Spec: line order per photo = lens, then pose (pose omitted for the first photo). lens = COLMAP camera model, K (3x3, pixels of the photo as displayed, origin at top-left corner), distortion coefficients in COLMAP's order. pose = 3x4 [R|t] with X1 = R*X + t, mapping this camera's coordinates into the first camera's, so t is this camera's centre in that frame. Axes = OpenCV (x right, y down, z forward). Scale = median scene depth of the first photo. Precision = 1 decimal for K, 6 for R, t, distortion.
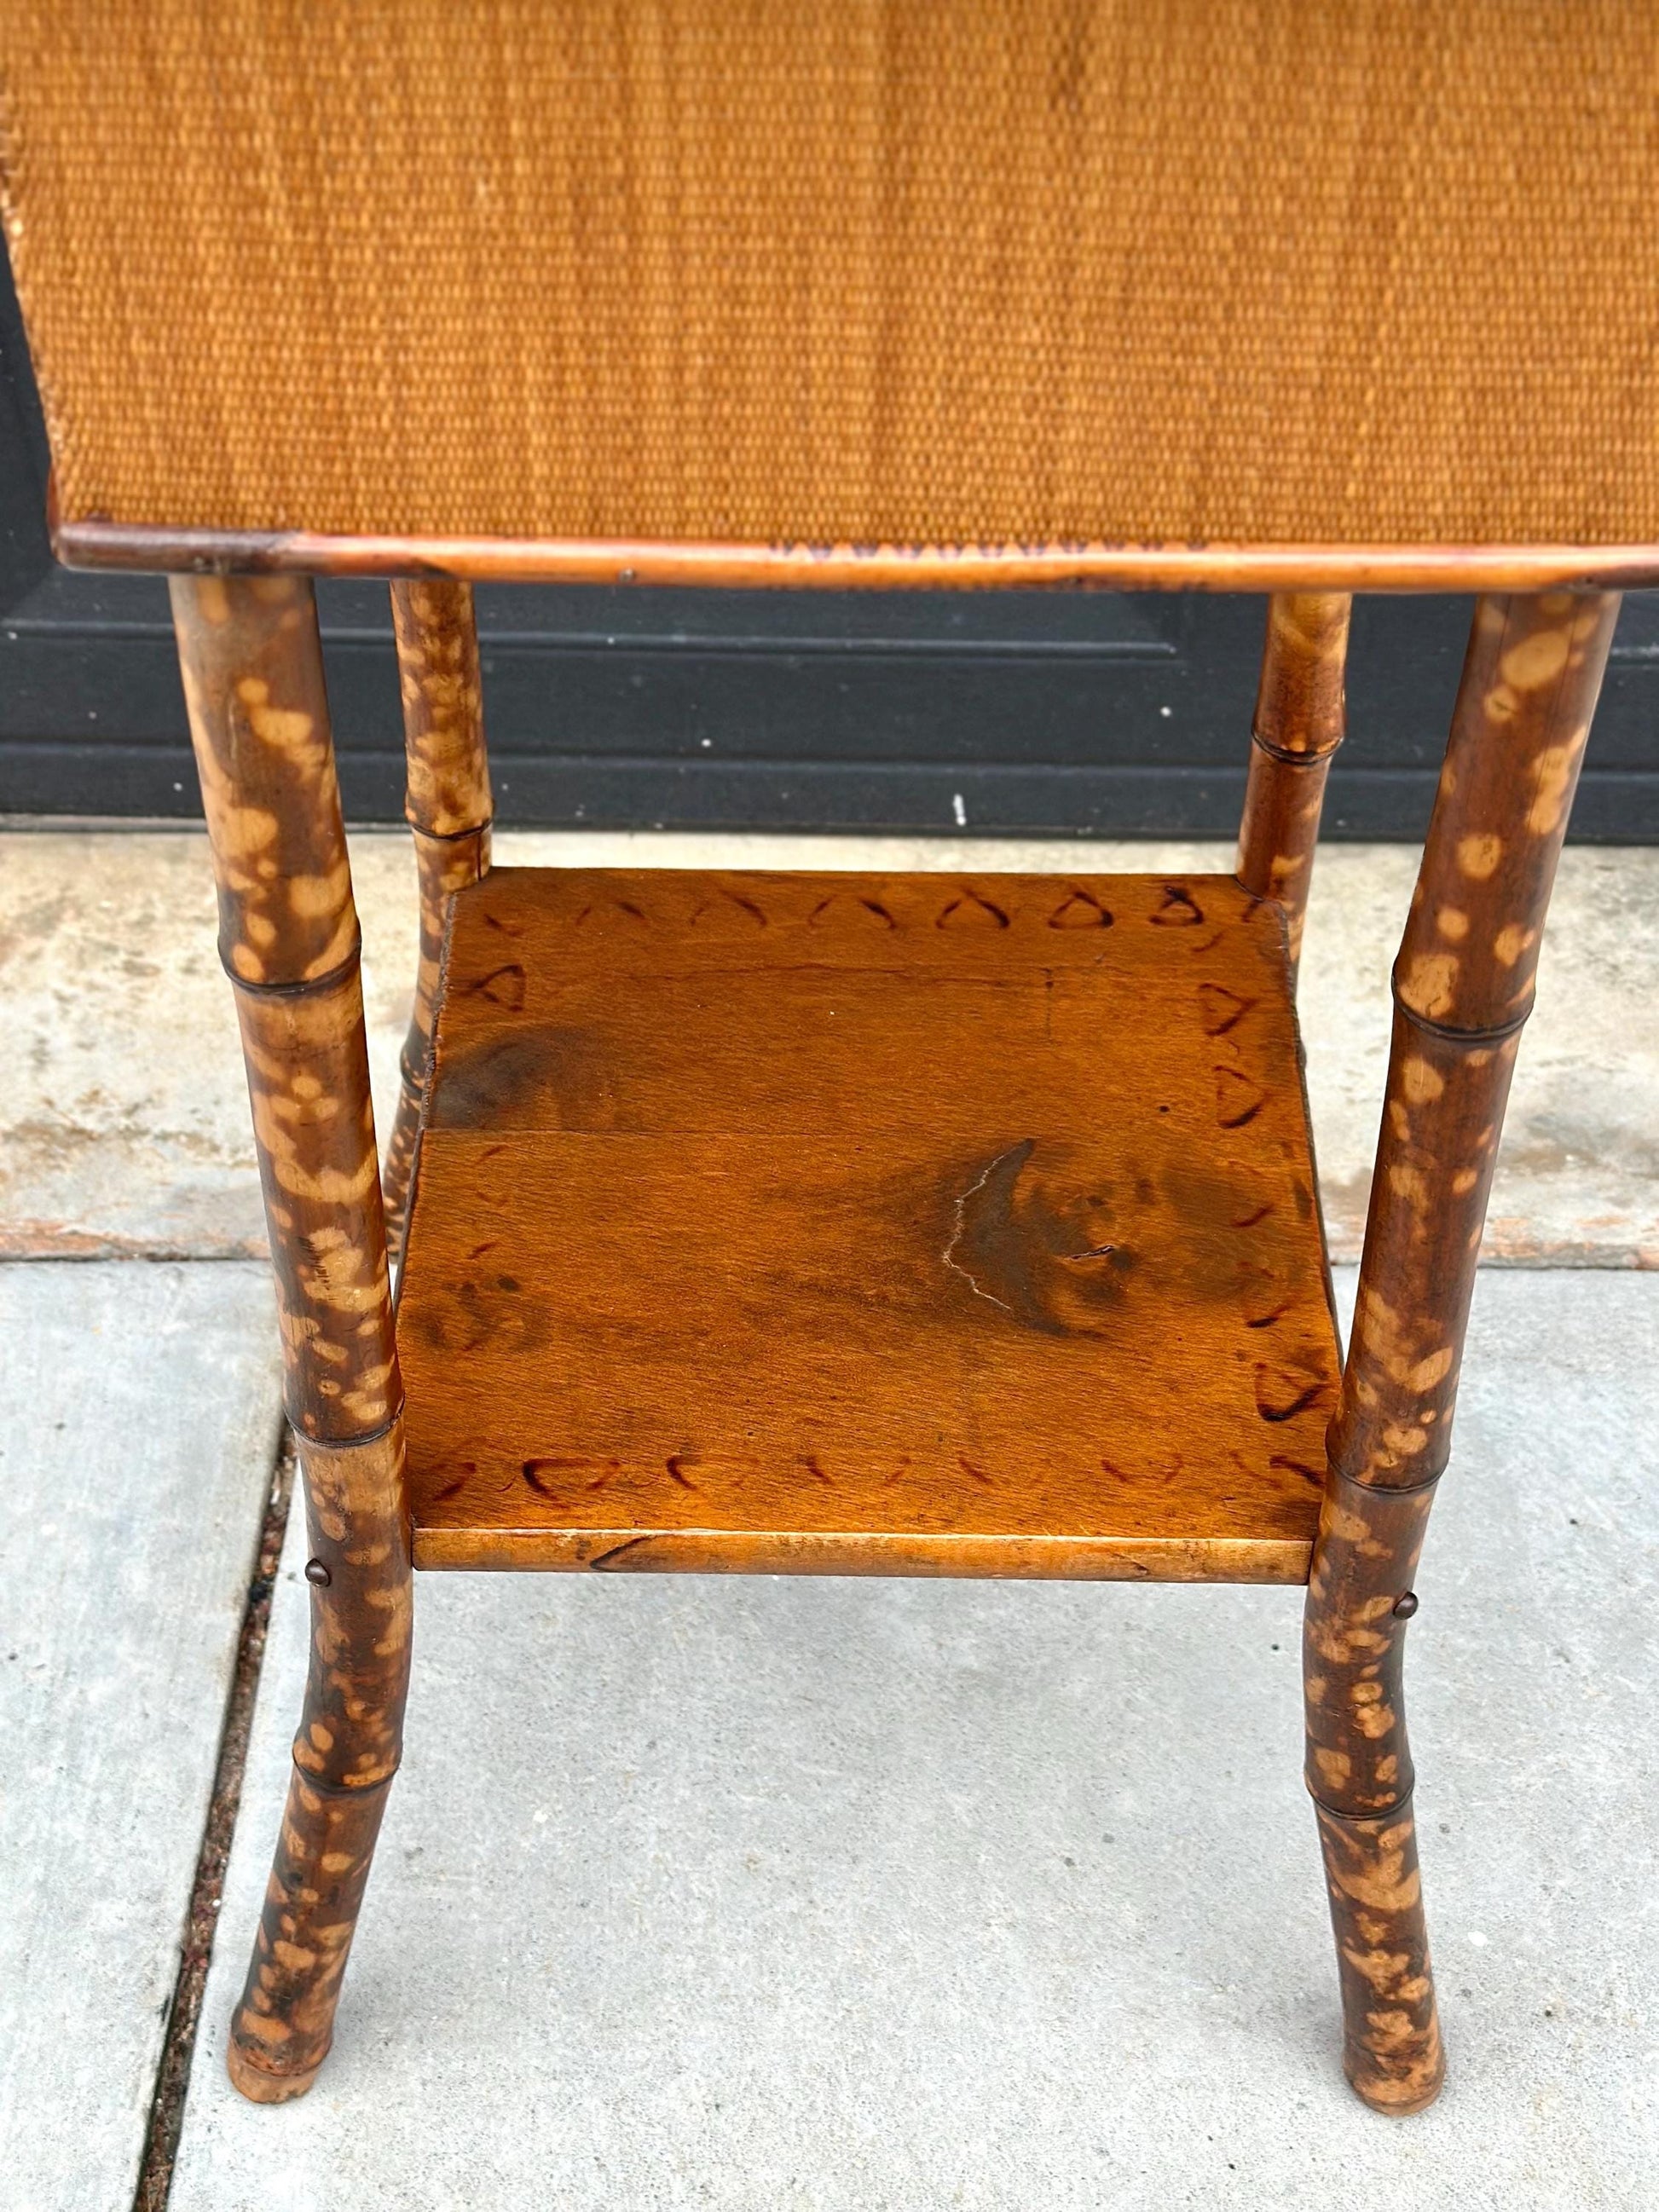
lens RADIAL K [[3124.2, 0, 834.0], [0, 3124.2, 1116.4], [0, 0, 1]] dist [0.132097, 0.000000]
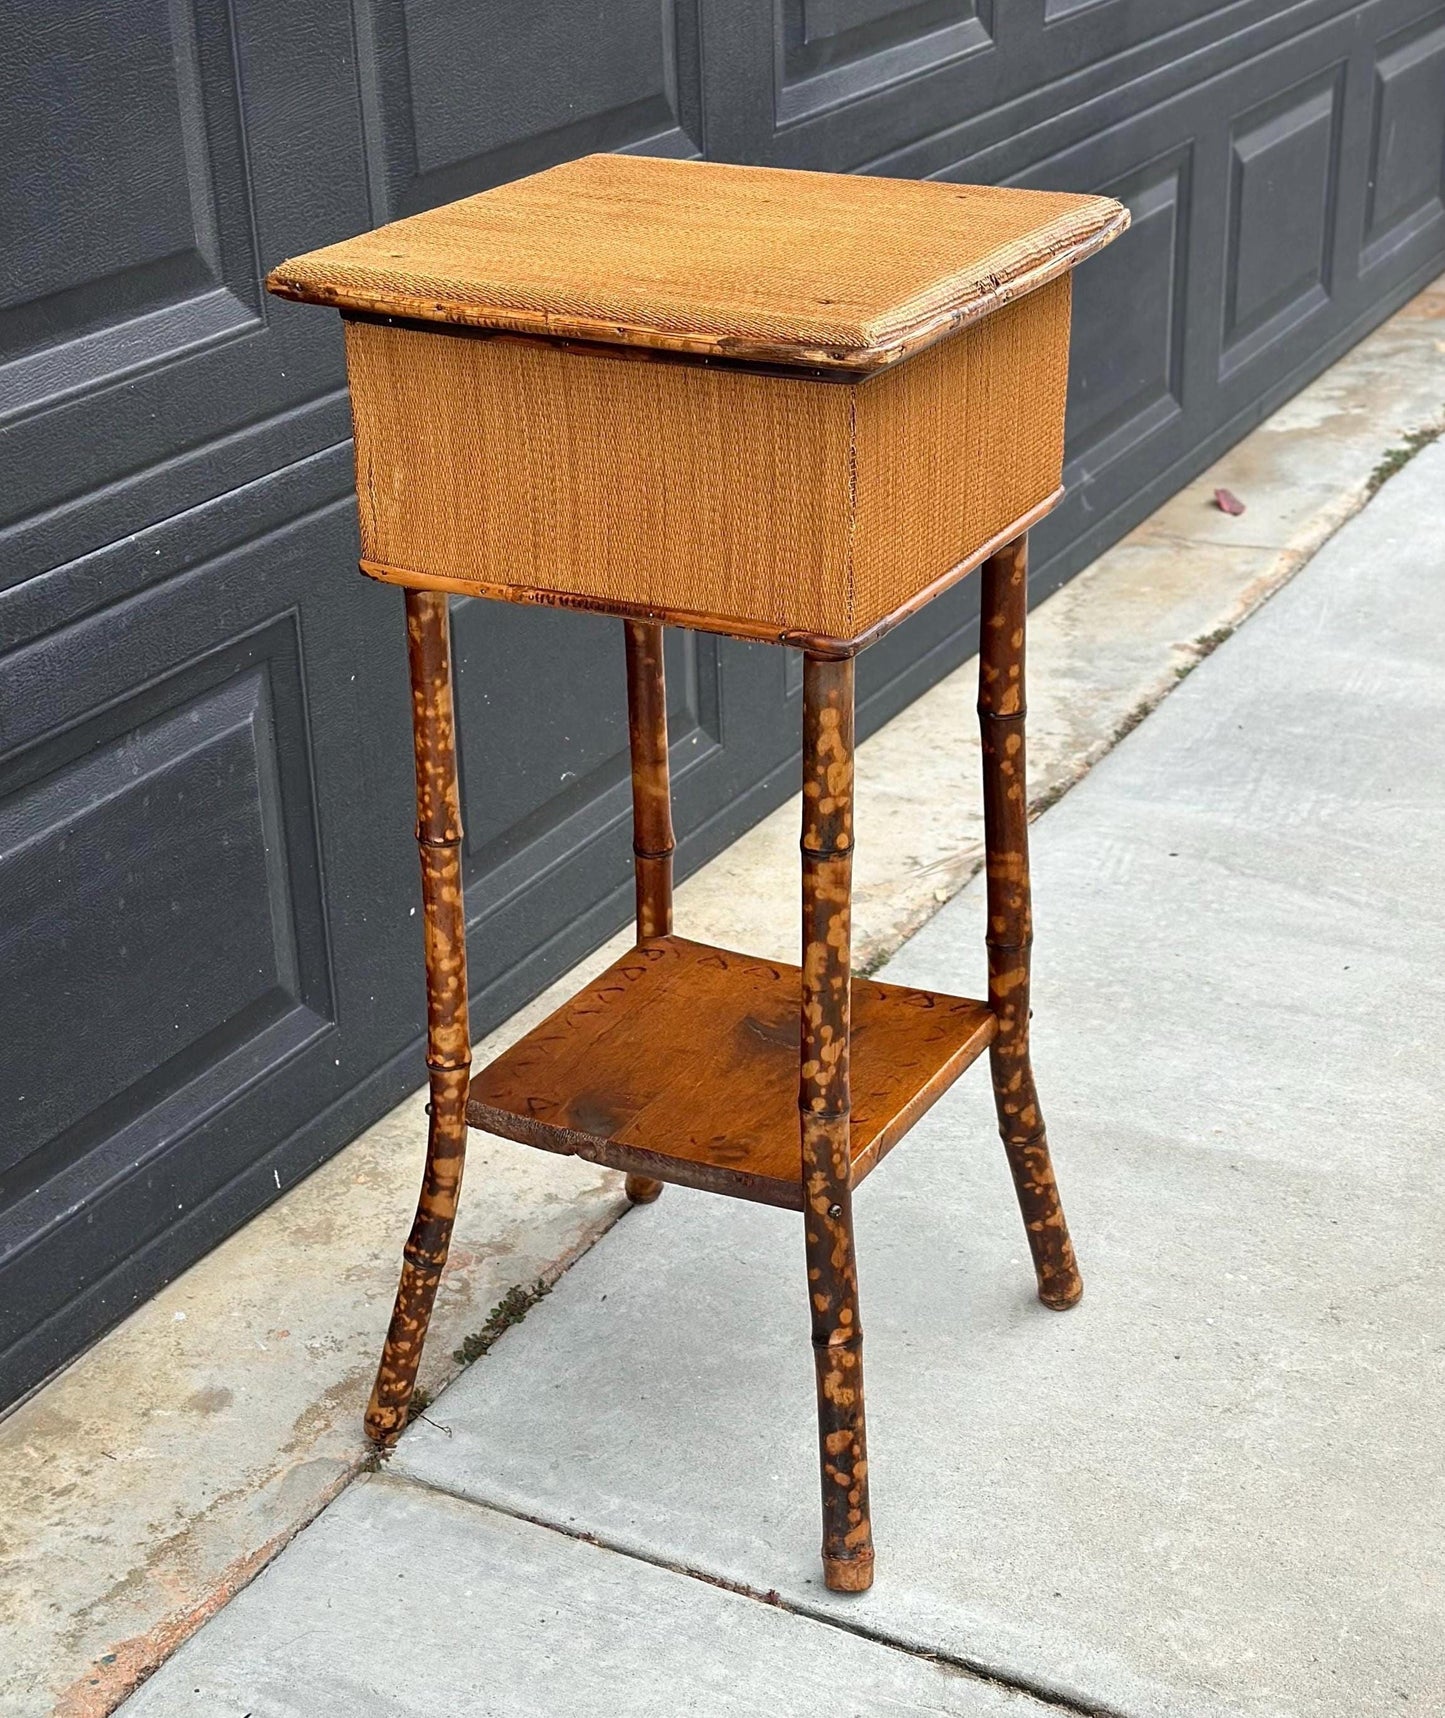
lens RADIAL K [[2899.8, 0, 722.6], [0, 2899.8, 977.5], [0, 0, 1]] dist [0.146319, 0.000000]
pose [[0.453172, -0.412215, 0.790388, -2.221062], [0.673331, 0.739341, -0.000464, -0.032689], [-0.584175, 0.532403, 0.612606, -0.347723]]
